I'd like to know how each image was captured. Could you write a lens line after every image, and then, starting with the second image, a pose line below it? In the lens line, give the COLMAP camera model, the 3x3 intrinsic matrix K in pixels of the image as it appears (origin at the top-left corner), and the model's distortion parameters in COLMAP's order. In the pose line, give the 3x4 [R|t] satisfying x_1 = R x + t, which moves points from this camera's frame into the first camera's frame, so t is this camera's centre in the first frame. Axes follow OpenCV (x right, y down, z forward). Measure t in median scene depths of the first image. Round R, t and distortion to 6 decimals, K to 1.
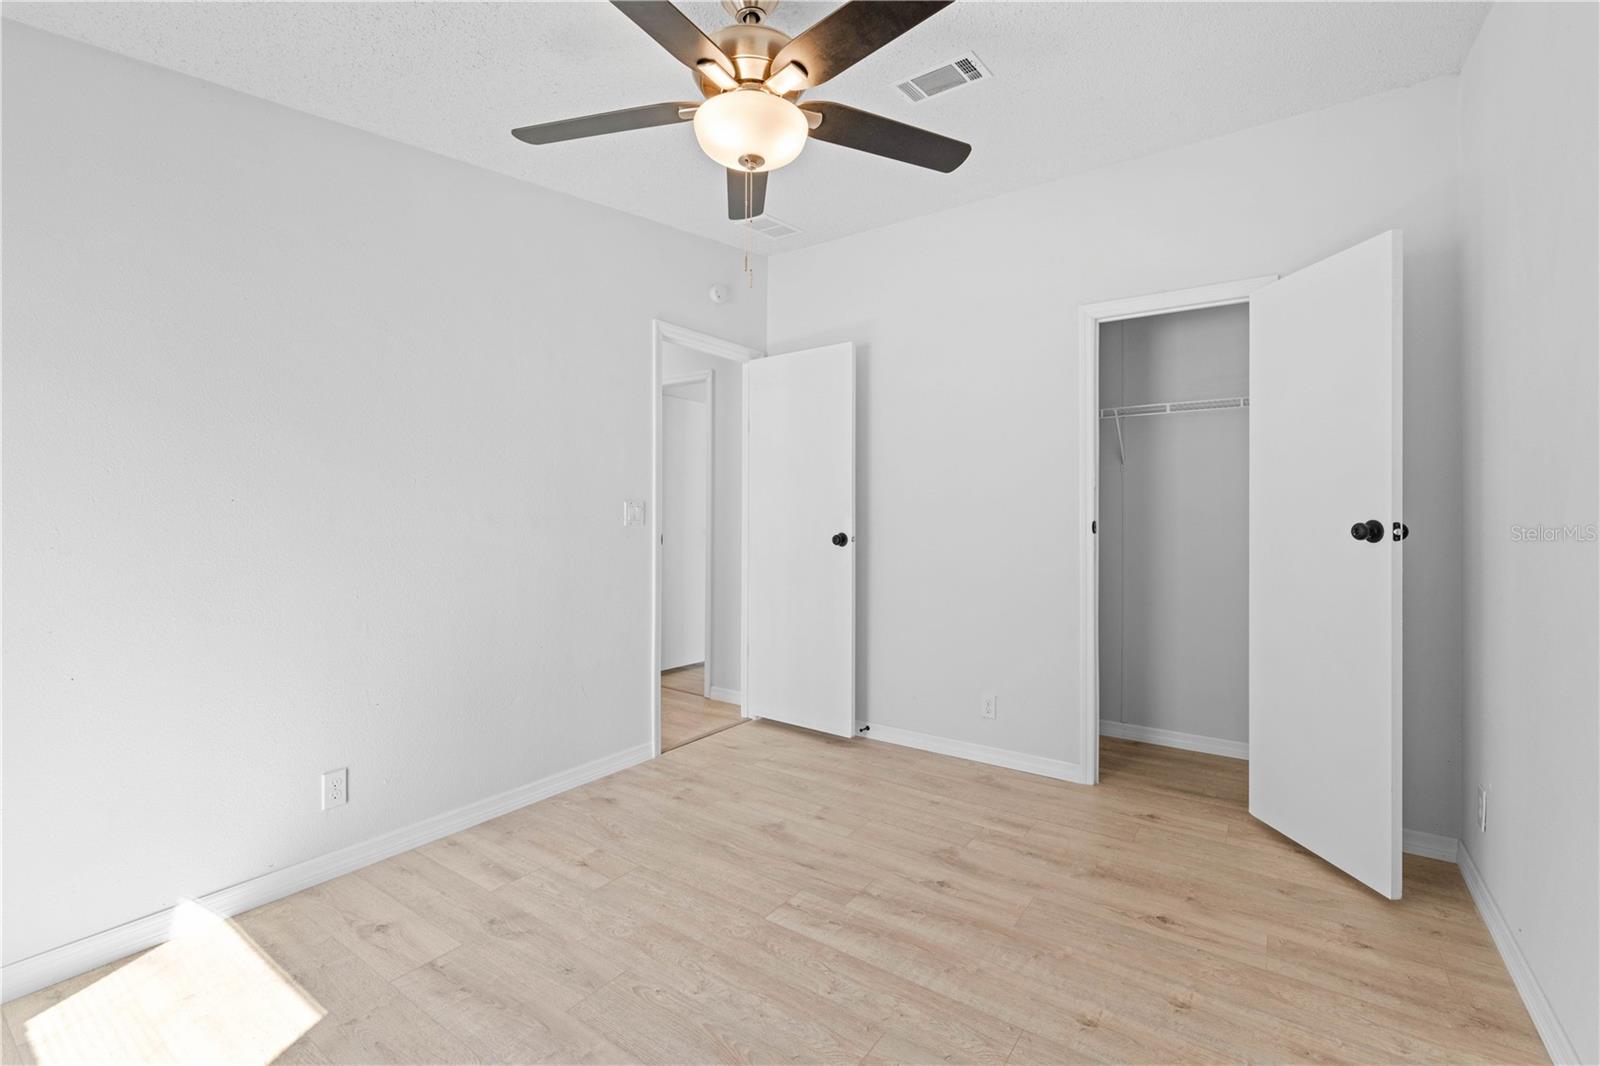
lens RADIAL K [[718.6, 0, 789.4], [0, 718.6, 504.4], [0, 0, 1]] dist [0.003978, -0.001968]
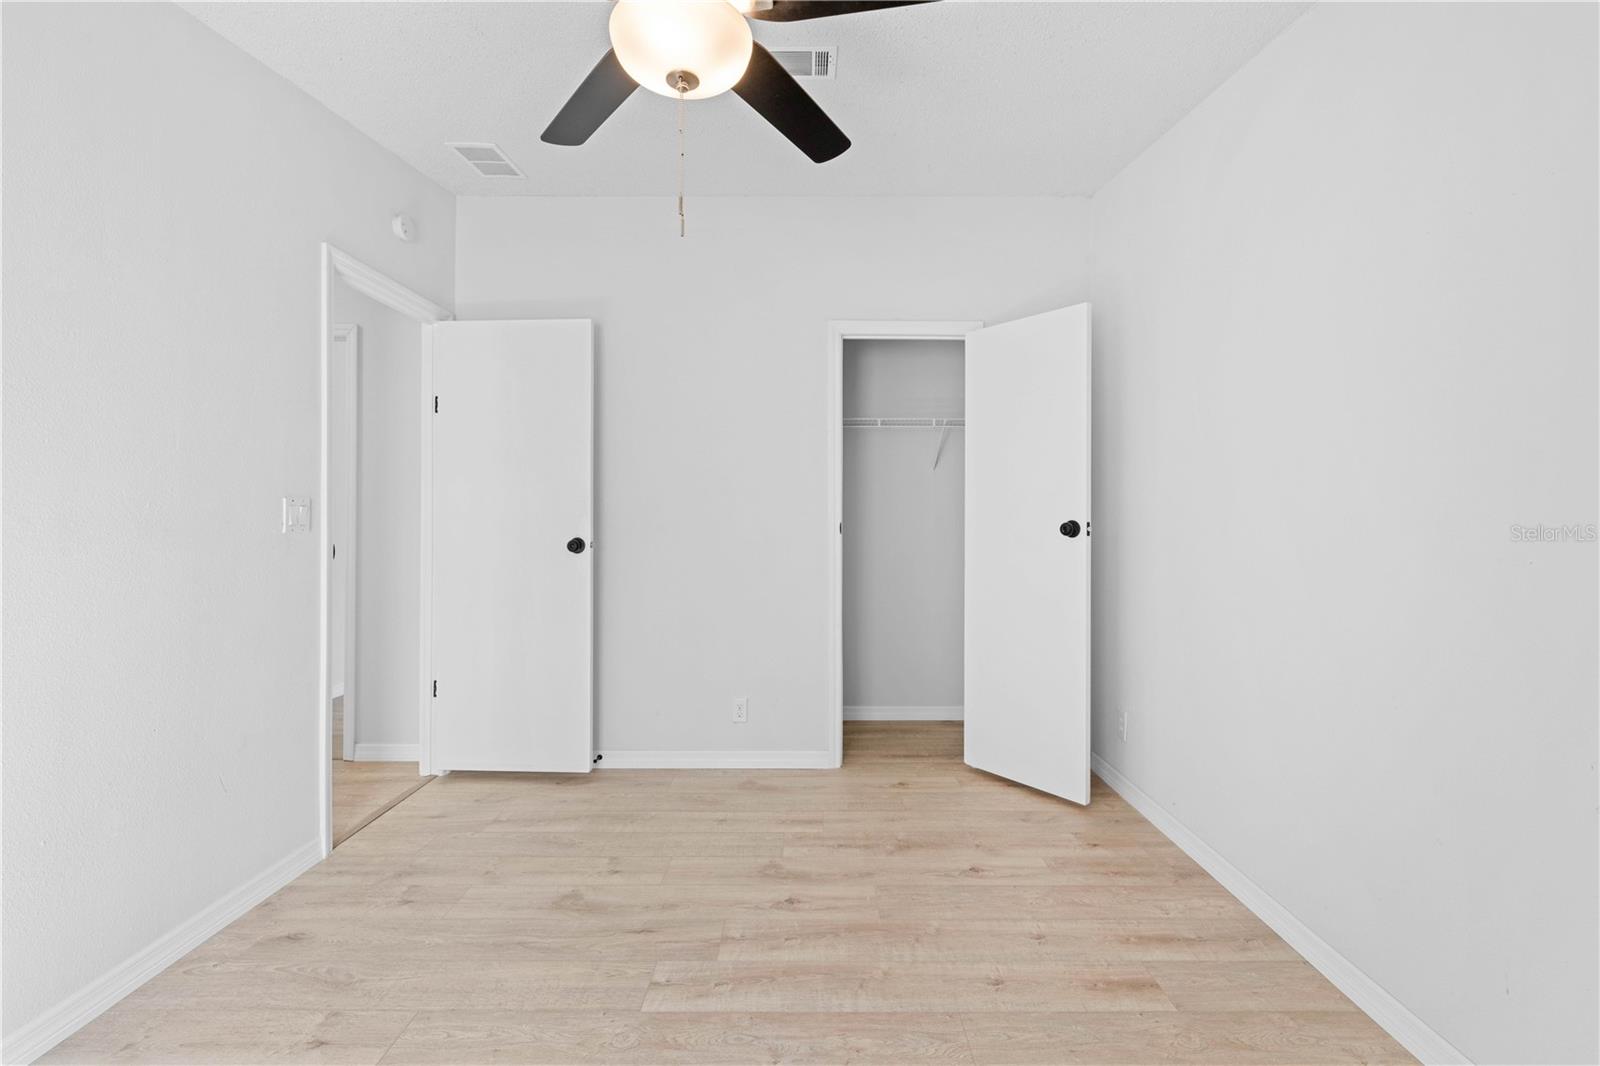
lens RADIAL K [[718.6, 0, 832.6], [0, 718.6, 507.8], [0, 0, 1]] dist [0.003978, -0.001968]
pose [[0.806695, 0.006150, 0.590937, -0.263084], [-0.007598, 0.999971, -0.000035, 0.001835], [-0.590920, -0.004462, 0.806718, 0.163624]]
